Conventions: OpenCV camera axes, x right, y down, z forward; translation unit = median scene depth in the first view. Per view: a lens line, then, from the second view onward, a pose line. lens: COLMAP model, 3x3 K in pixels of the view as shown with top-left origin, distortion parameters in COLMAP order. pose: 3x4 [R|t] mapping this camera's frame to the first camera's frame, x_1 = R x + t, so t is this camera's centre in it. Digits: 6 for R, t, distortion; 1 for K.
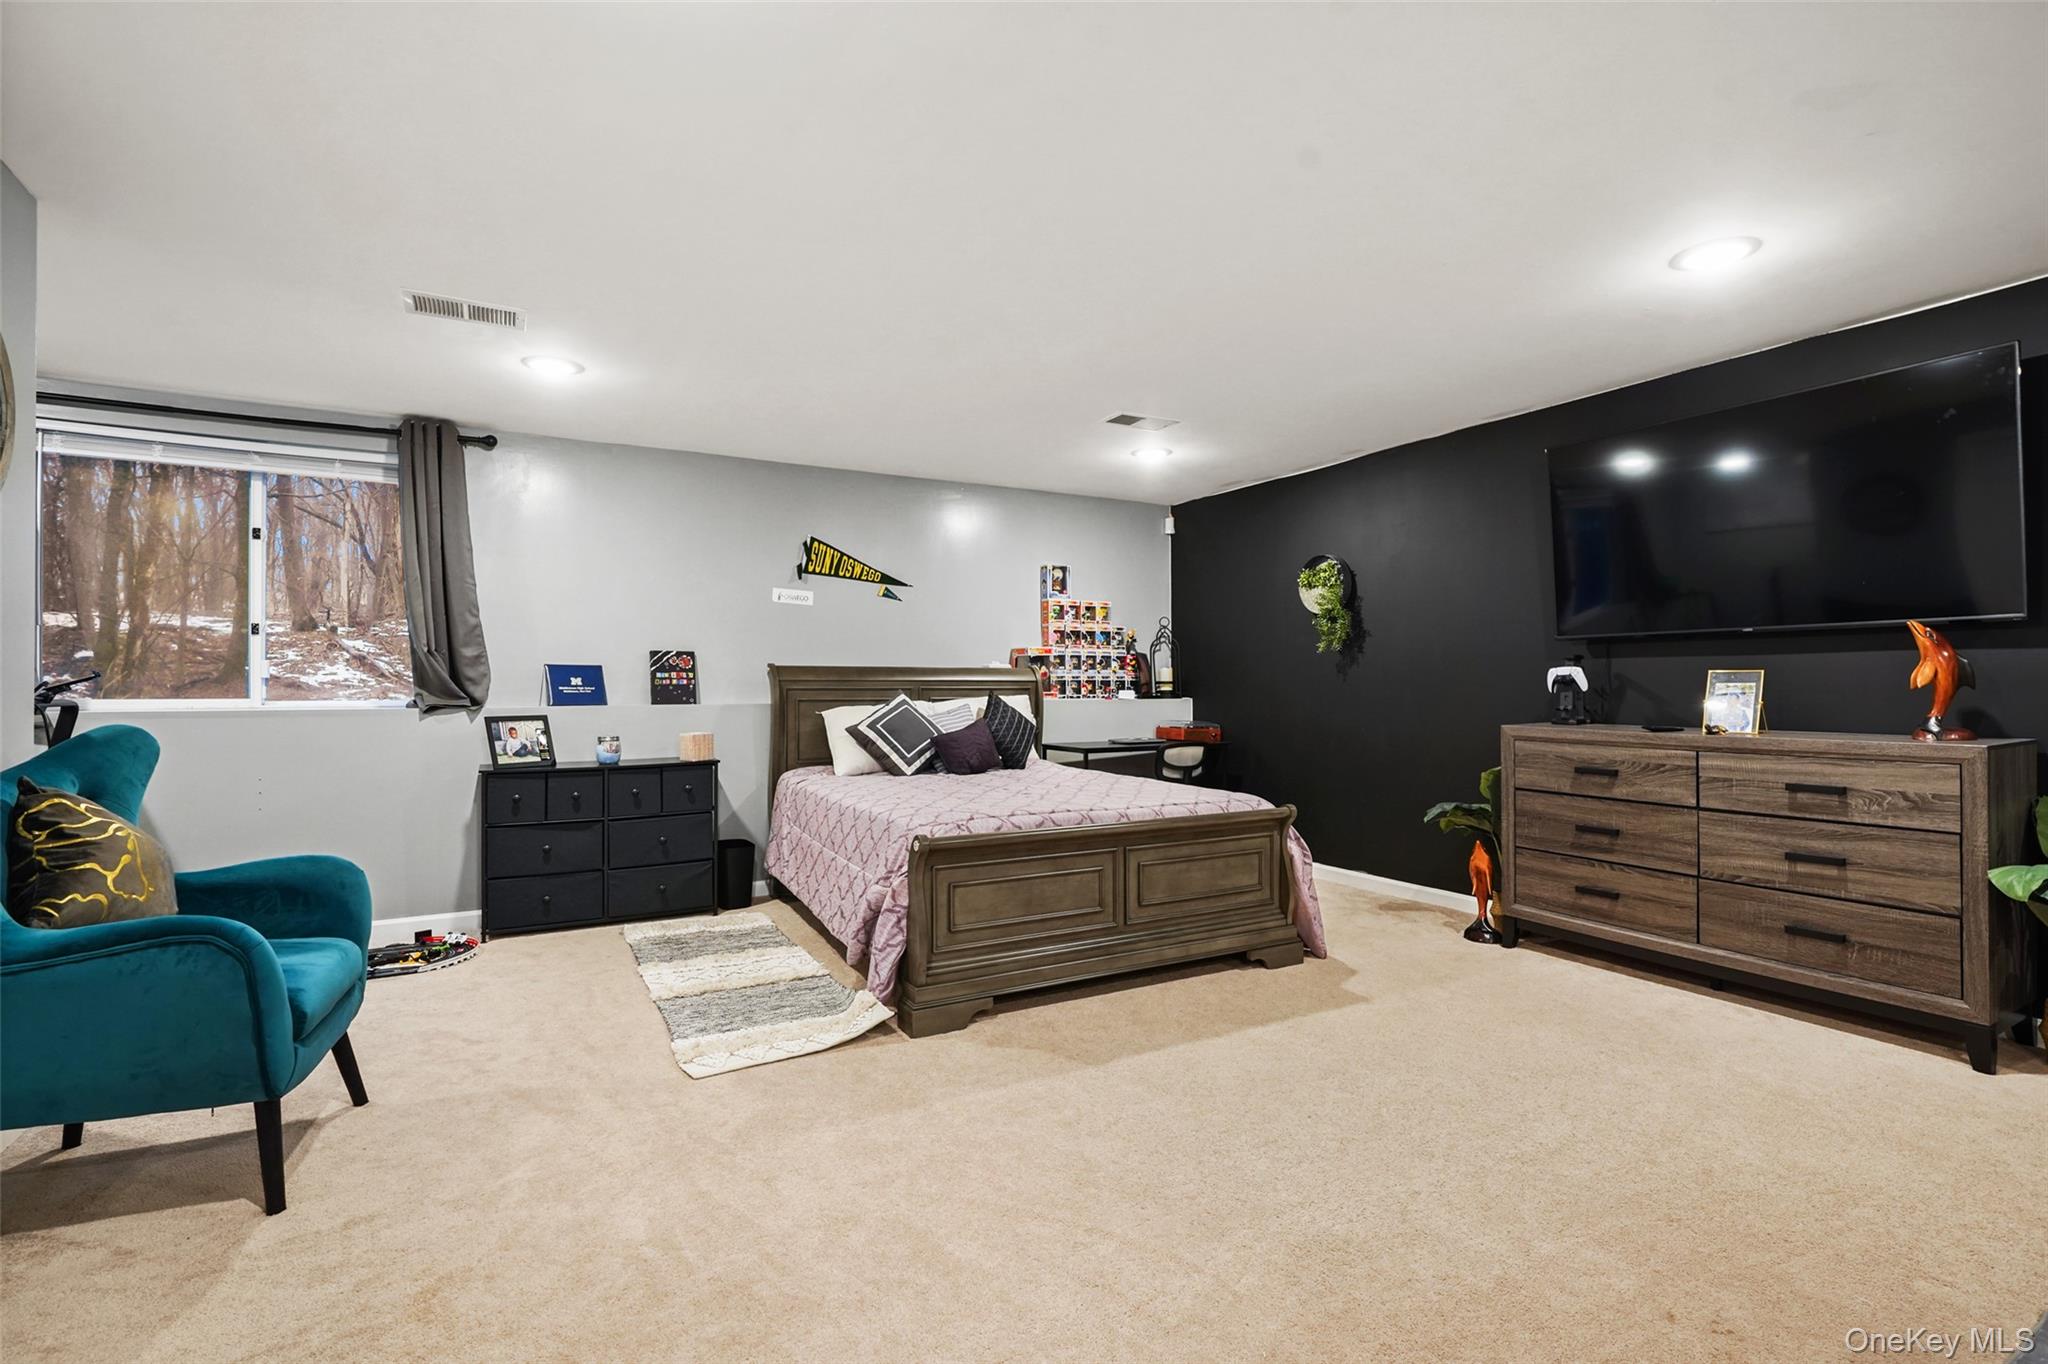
lens RADIAL K [[947.5, 0, 1022.5], [0, 947.5, 680.4], [0, 0, 1]] dist [-0.000894, -0.000222]
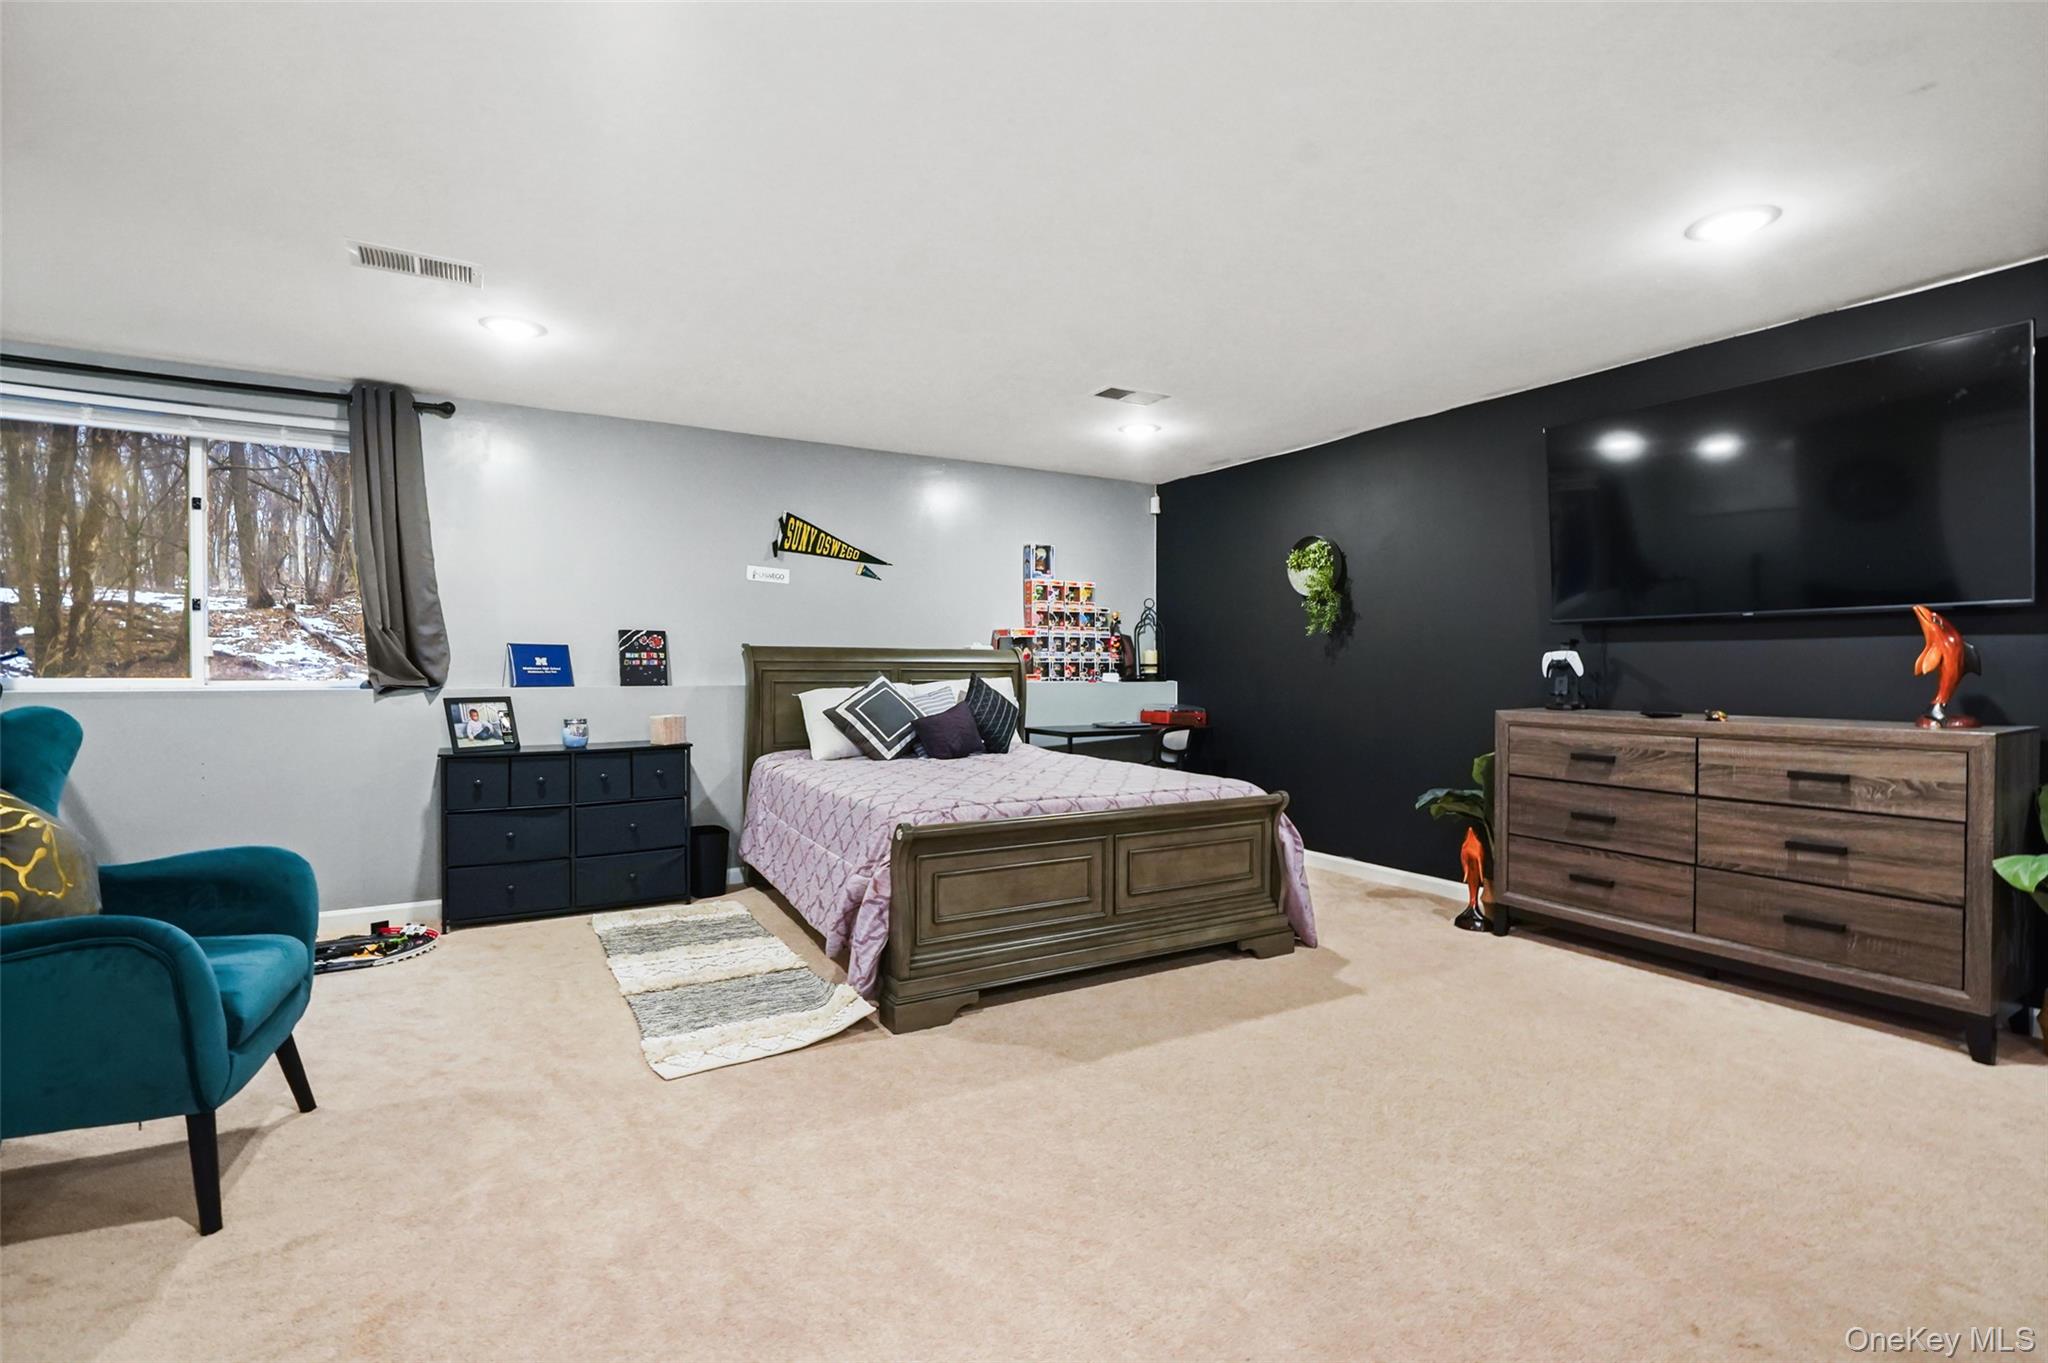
lens RADIAL K [[950.9, 0, 1024.0], [0, 950.9, 681.5], [0, 0, 1]] dist [-0.001442, 0.000212]
pose [[0.999638, 0.003889, 0.026613, -0.010487], [-0.004423, 0.999790, 0.020008, -0.000079], [-0.026530, -0.020119, 0.999446, 0.032902]]
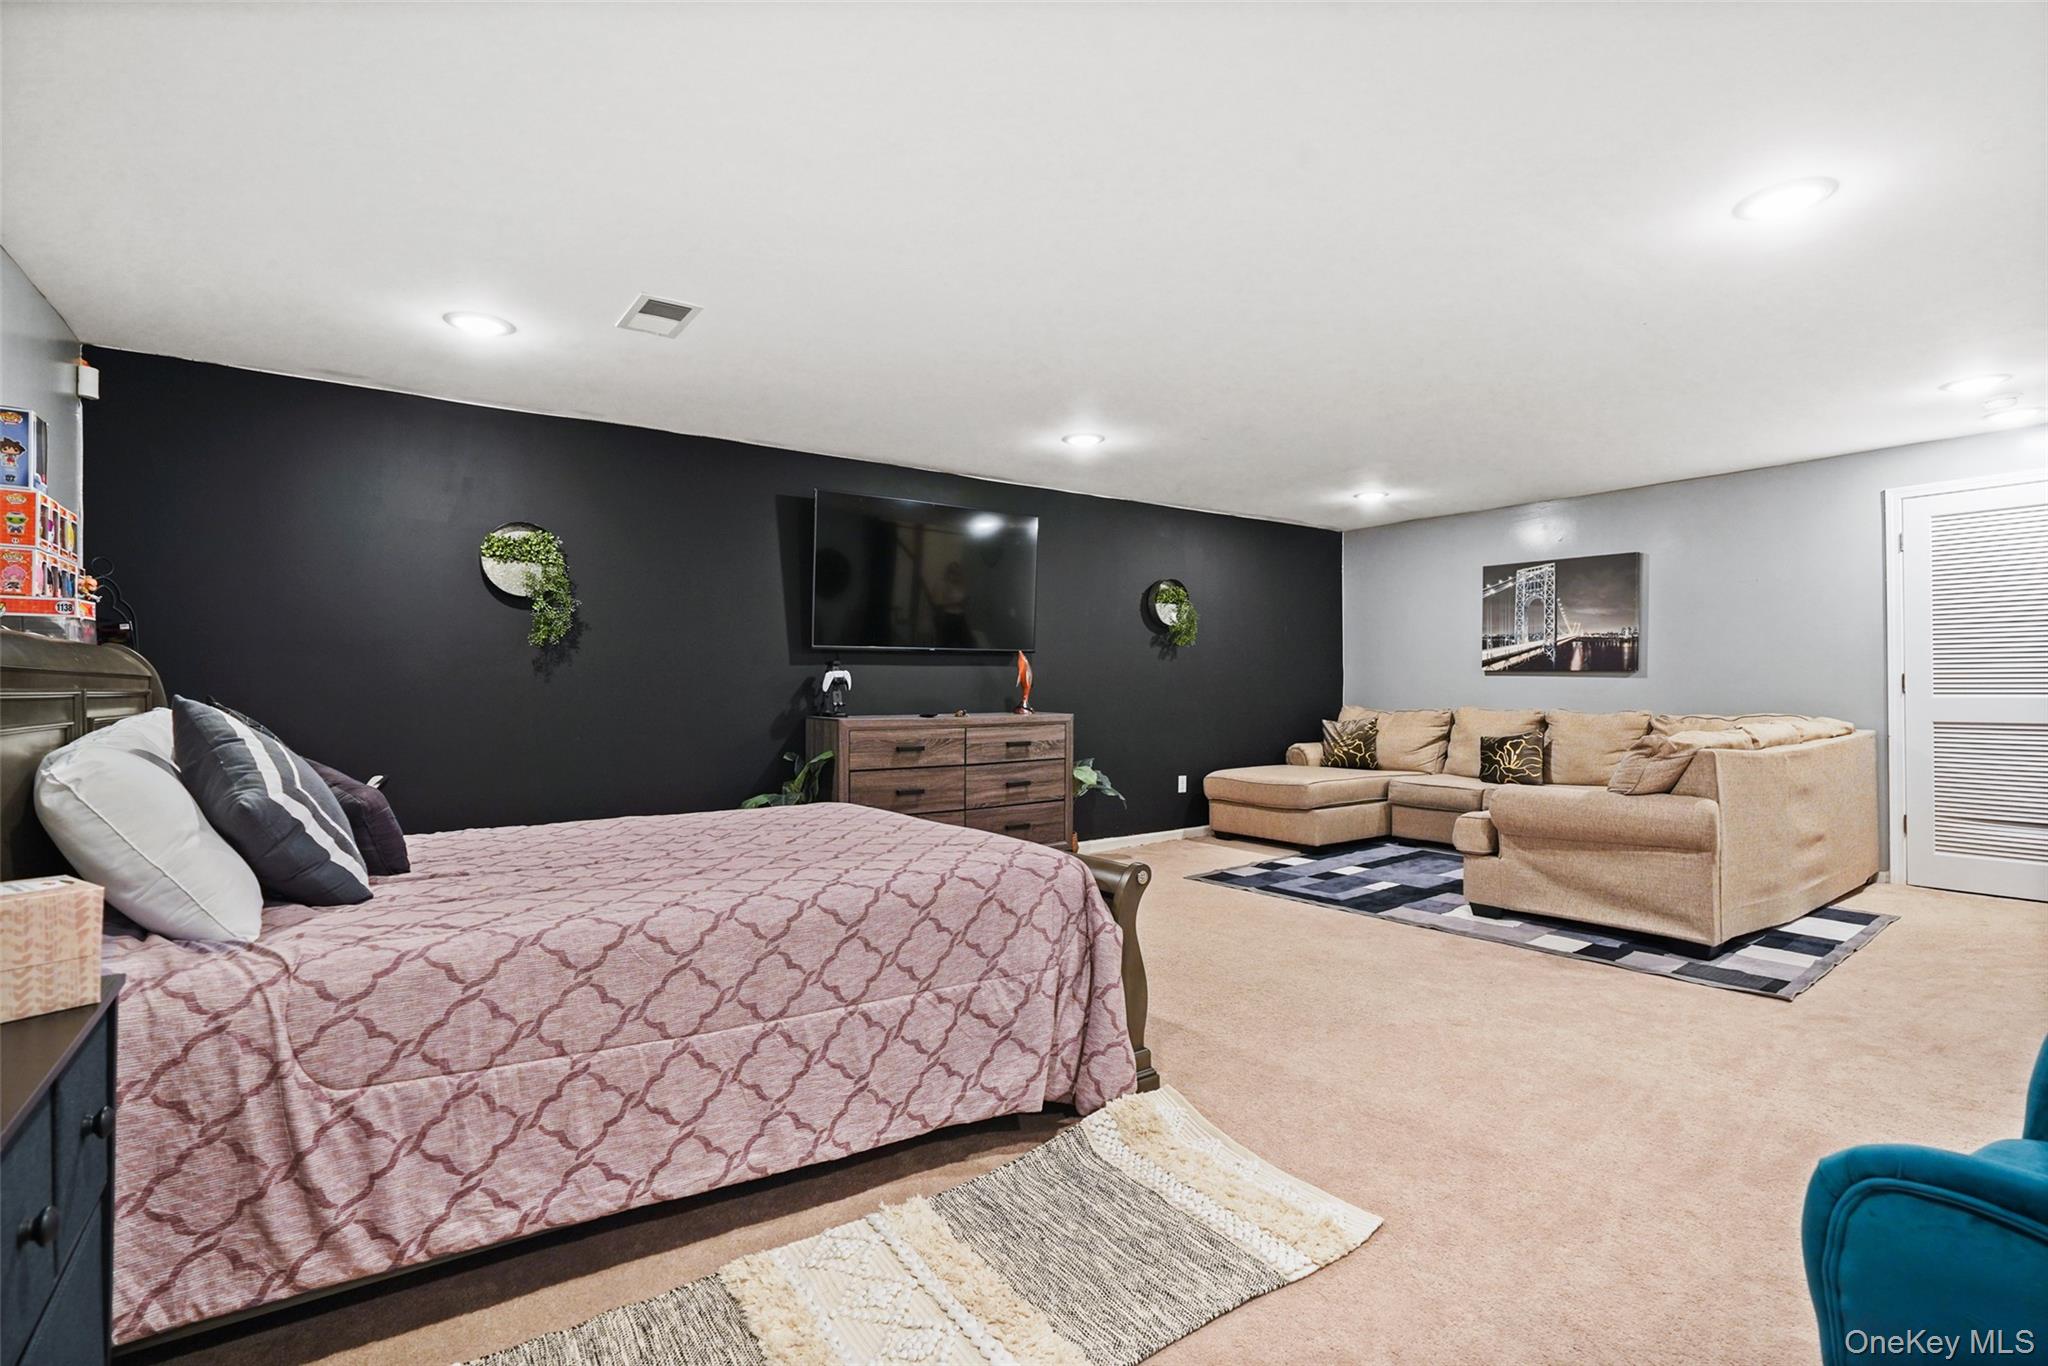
lens RADIAL K [[947.5, 0, 1022.5], [0, 947.5, 681.4], [0, 0, 1]] dist [-0.000894, -0.000222]
pose [[-0.114042, 0.009493, 0.993431, -0.772069], [0.001713, 0.999955, -0.009359, 0.013015], [-0.993474, 0.000634, -0.114053, 1.013387]]
